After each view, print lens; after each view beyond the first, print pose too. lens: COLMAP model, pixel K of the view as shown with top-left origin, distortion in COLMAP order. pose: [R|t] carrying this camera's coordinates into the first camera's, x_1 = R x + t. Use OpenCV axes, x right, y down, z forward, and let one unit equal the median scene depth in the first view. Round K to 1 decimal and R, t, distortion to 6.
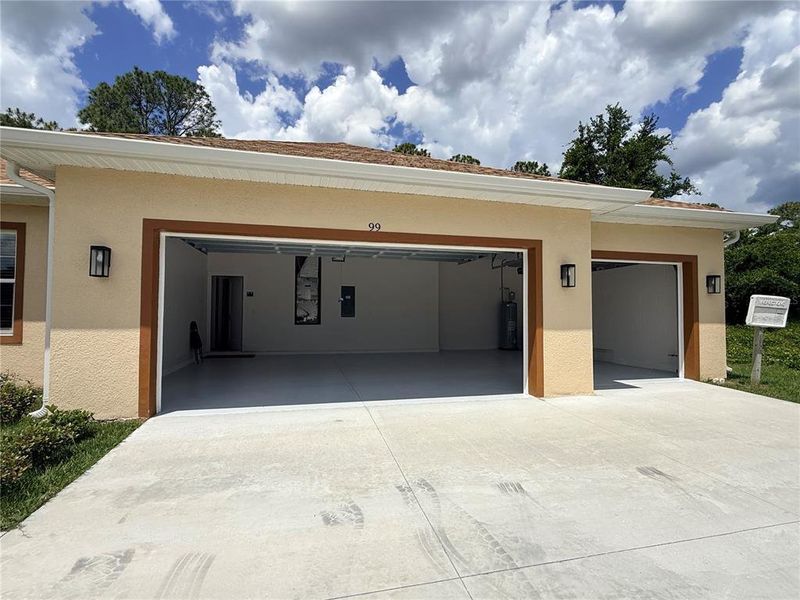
lens RADIAL K [[395.9, 0, 397.7], [0, 395.9, 298.5], [0, 0, 1]] dist [-0.002564, -0.000796]
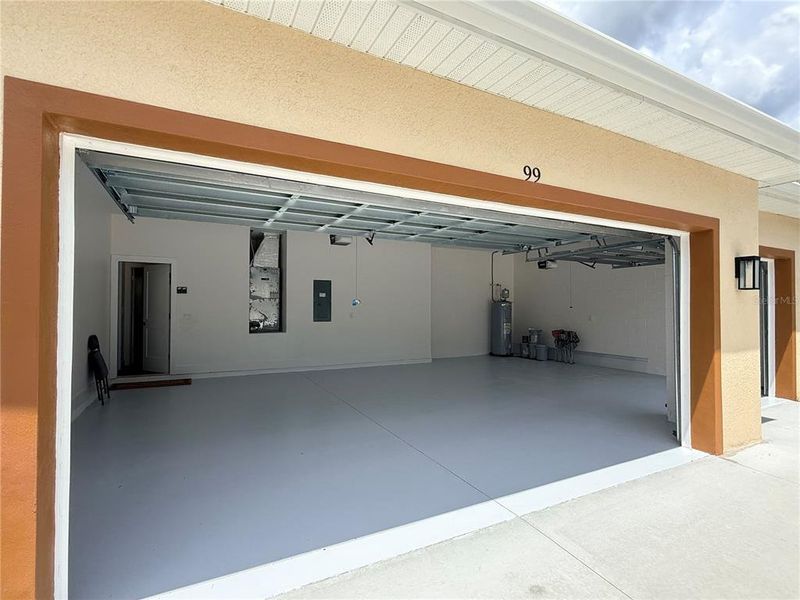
lens RADIAL K [[395.9, 0, 399.0], [0, 395.9, 298.2], [0, 0, 1]] dist [-0.002564, -0.000796]
pose [[0.972810, 0.003576, 0.231578, -0.156684], [-0.007429, 0.999848, 0.015769, -0.010081], [-0.231486, -0.017061, 0.972689, 0.235505]]
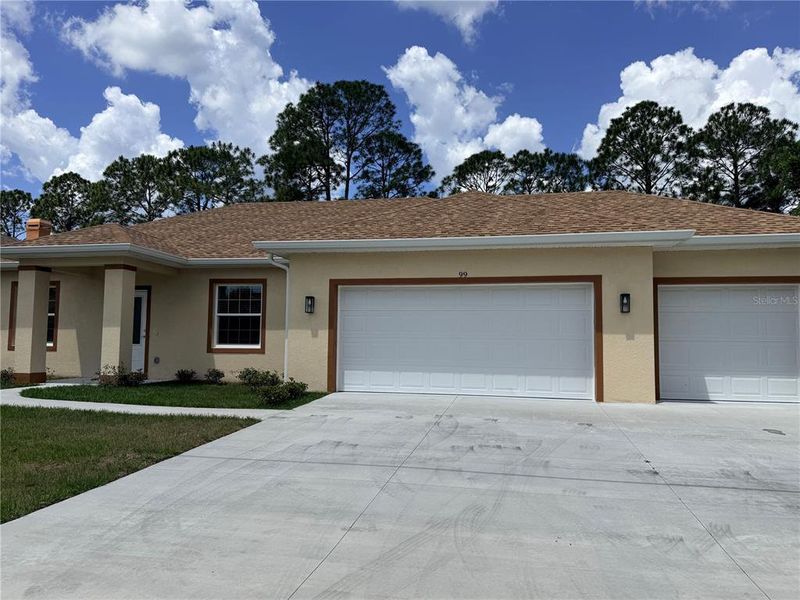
lens RADIAL K [[583.0, 0, 397.6], [0, 583.0, 307.2], [0, 0, 1]] dist [0.062924, -0.068451]
pose [[0.901302, -0.021394, -0.432662, 0.293983], [0.008448, 0.999458, -0.031822, 0.002895], [0.433108, 0.025026, 0.900995, -0.472733]]
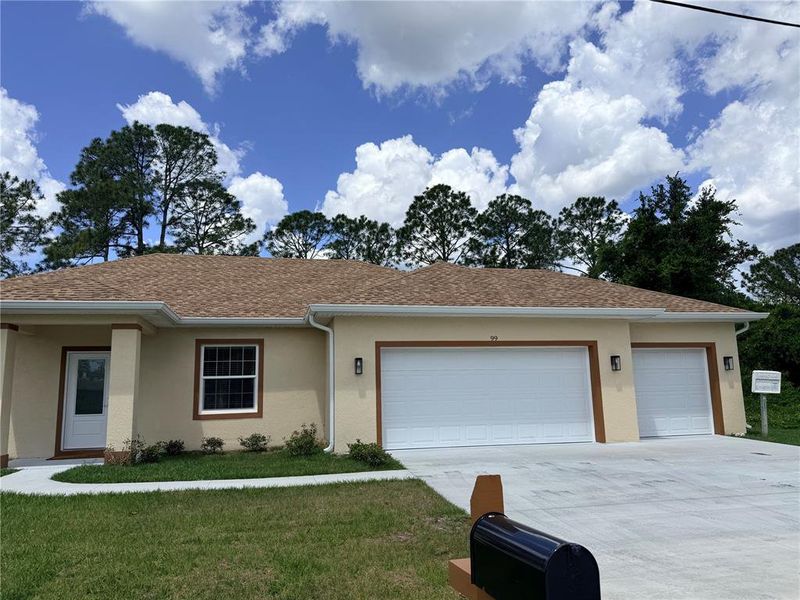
lens RADIAL K [[583.0, 0, 403.5], [0, 583.0, 305.7], [0, 0, 1]] dist [0.062924, -0.068451]
pose [[0.999422, -0.031870, -0.011815, -0.188069], [0.030282, 0.992746, -0.116357, -0.018532], [0.015437, 0.115932, 0.993137, -0.677402]]
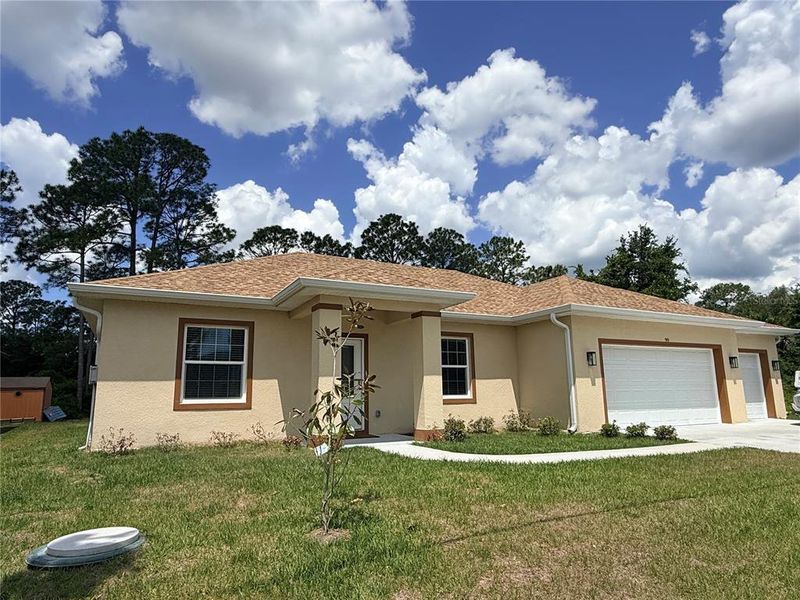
lens RADIAL K [[498.7, 0, 400.6], [0, 498.7, 317.3], [0, 0, 1]] dist [-0.011471, 0.001031]
pose [[0.973091, 0.017551, 0.229751, -0.920672], [0.010078, 0.992899, -0.118532, -0.001364], [-0.230199, 0.117658, 0.966005, -0.553674]]
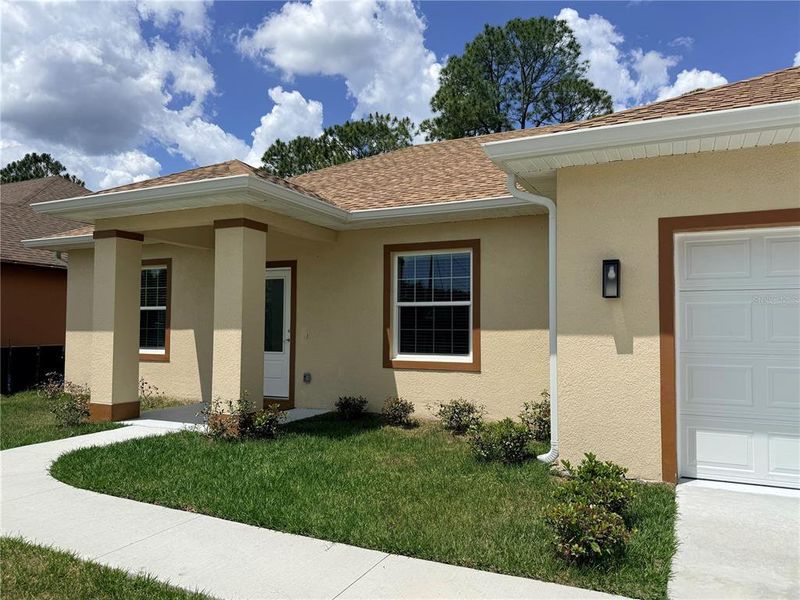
lens RADIAL K [[583.0, 0, 402.2], [0, 583.0, 306.7], [0, 0, 1]] dist [0.062924, -0.068451]
pose [[0.766558, -0.025845, -0.641655, -0.118372], [0.022848, 0.999655, -0.012969, -0.011657], [0.641769, -0.004719, 0.766884, -0.072557]]
